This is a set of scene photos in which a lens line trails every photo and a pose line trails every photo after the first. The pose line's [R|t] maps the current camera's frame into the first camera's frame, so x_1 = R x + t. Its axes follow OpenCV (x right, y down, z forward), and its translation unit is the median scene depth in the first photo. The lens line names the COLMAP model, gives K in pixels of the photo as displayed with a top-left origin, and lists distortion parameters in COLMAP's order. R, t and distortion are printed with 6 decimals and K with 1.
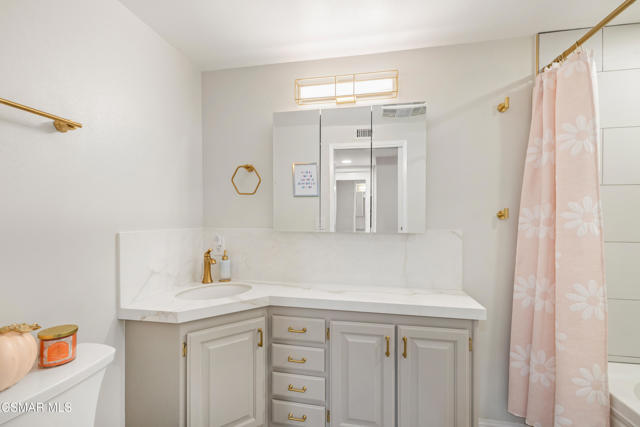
lens RADIAL K [[270.6, 0, 319.0], [0, 270.6, 215.7], [0, 0, 1]] dist [0.000663, -0.000430]
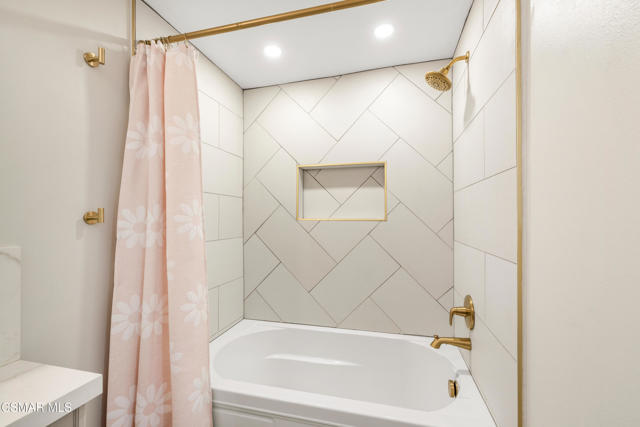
lens RADIAL K [[270.6, 0, 320.0], [0, 270.6, 218.6], [0, 0, 1]] dist [0.000663, -0.000430]
pose [[0.074774, 0.003358, 0.997195, 0.050911], [0.000901, 0.999994, -0.003435, 0.002524], [-0.997200, 0.001155, 0.074771, 0.436454]]
